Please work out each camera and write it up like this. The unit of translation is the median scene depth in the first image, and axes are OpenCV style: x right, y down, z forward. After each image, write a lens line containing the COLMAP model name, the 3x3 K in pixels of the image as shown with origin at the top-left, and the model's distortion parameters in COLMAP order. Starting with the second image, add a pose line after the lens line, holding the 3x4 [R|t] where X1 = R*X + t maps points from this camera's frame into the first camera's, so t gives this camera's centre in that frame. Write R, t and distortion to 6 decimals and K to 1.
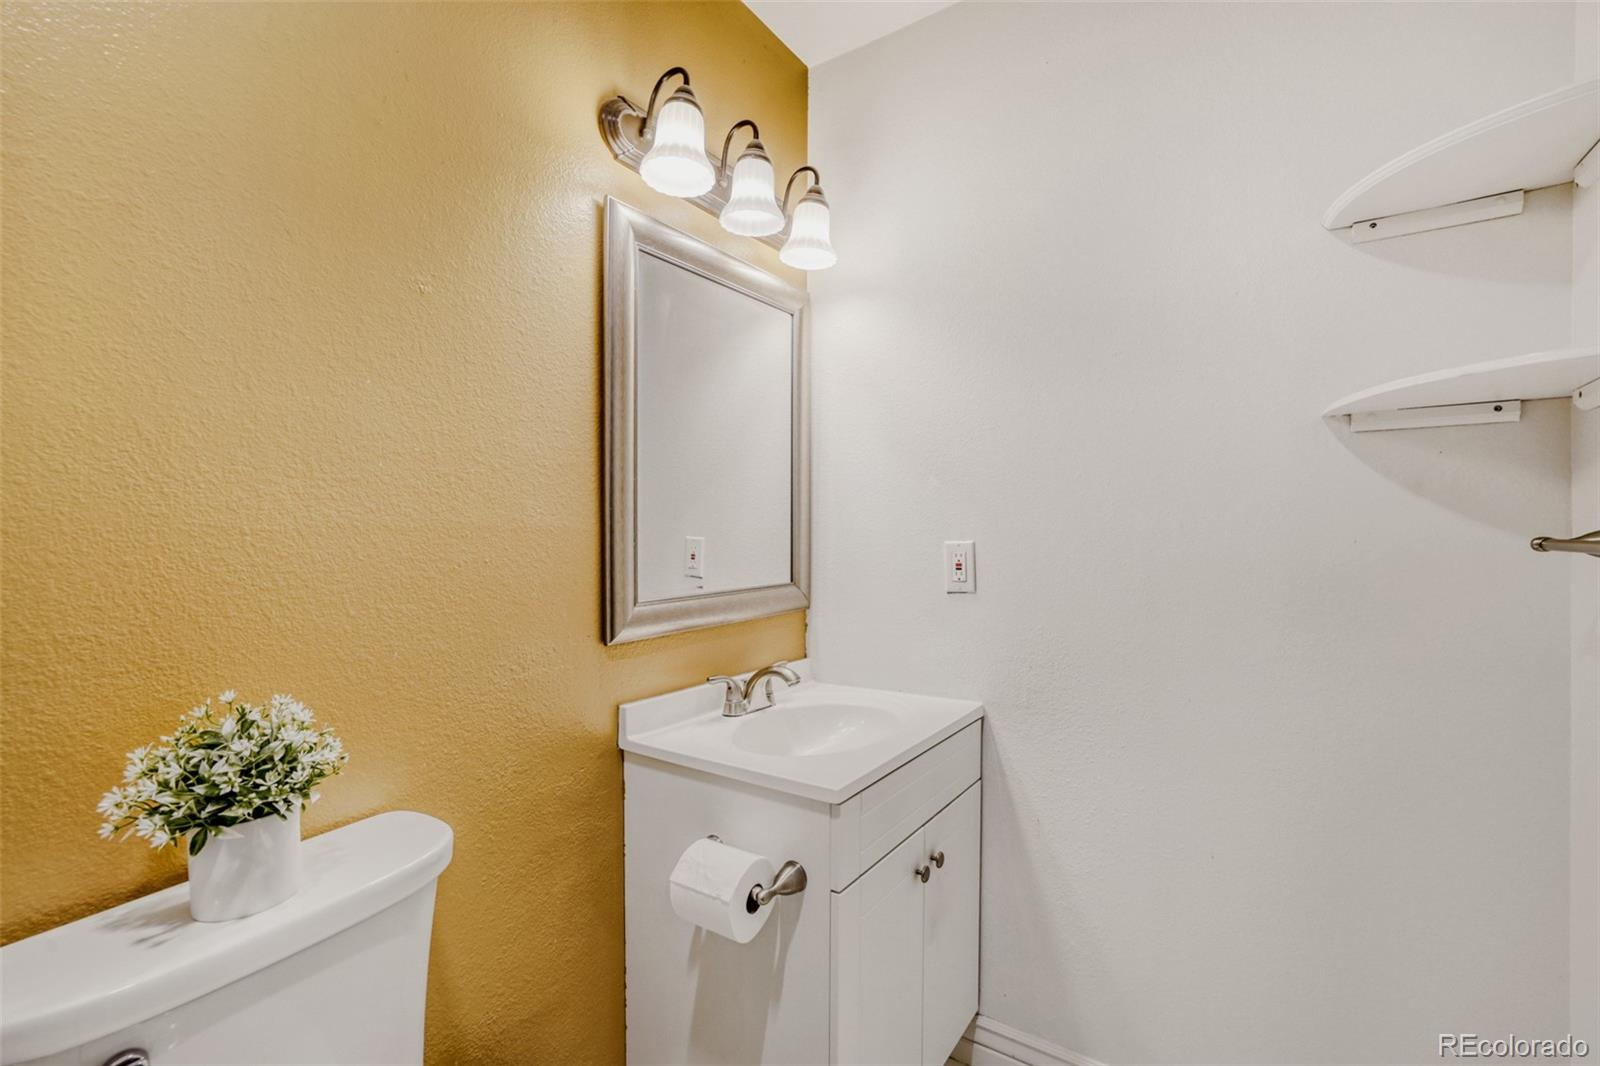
lens RADIAL K [[691.0, 0, 787.3], [0, 691.0, 533.8], [0, 0, 1]] dist [-0.048560, 0.017812]
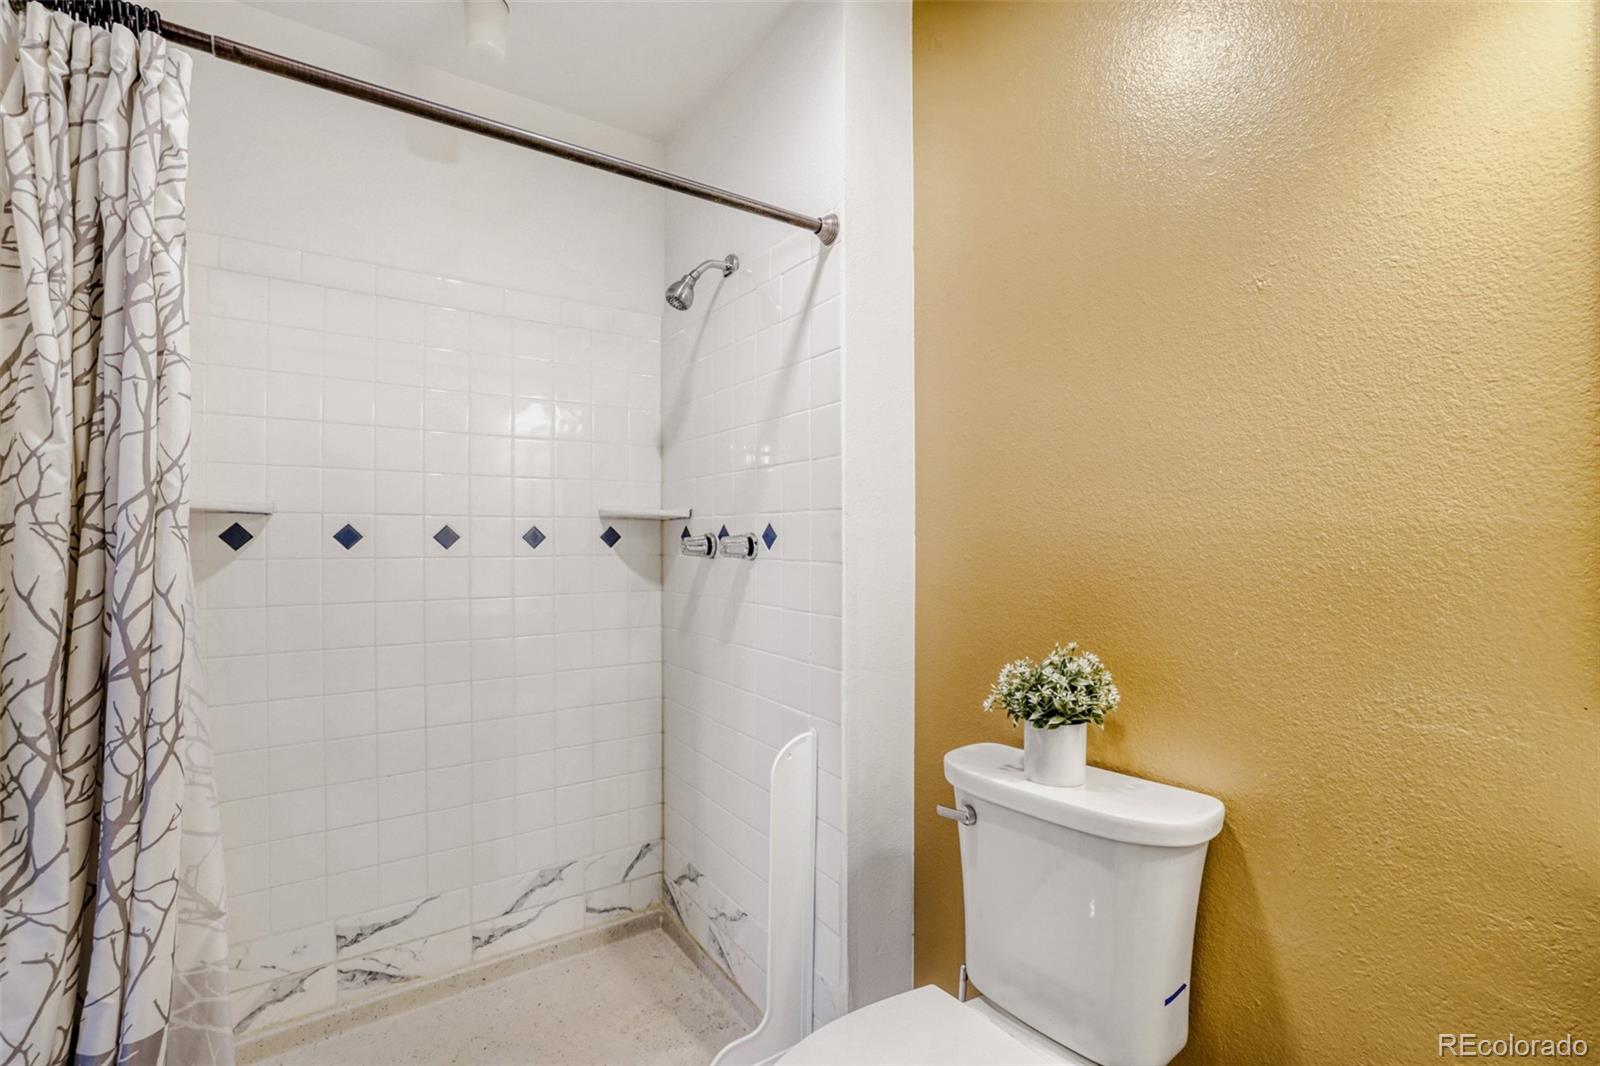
lens RADIAL K [[691.0, 0, 787.3], [0, 691.0, 533.8], [0, 0, 1]] dist [-0.048560, 0.017812]
pose [[-0.360304, -0.008640, -0.932795, 0.607649], [0.001874, 0.999948, -0.009986, 0.004935], [0.932833, -0.005346, -0.360269, 0.707265]]
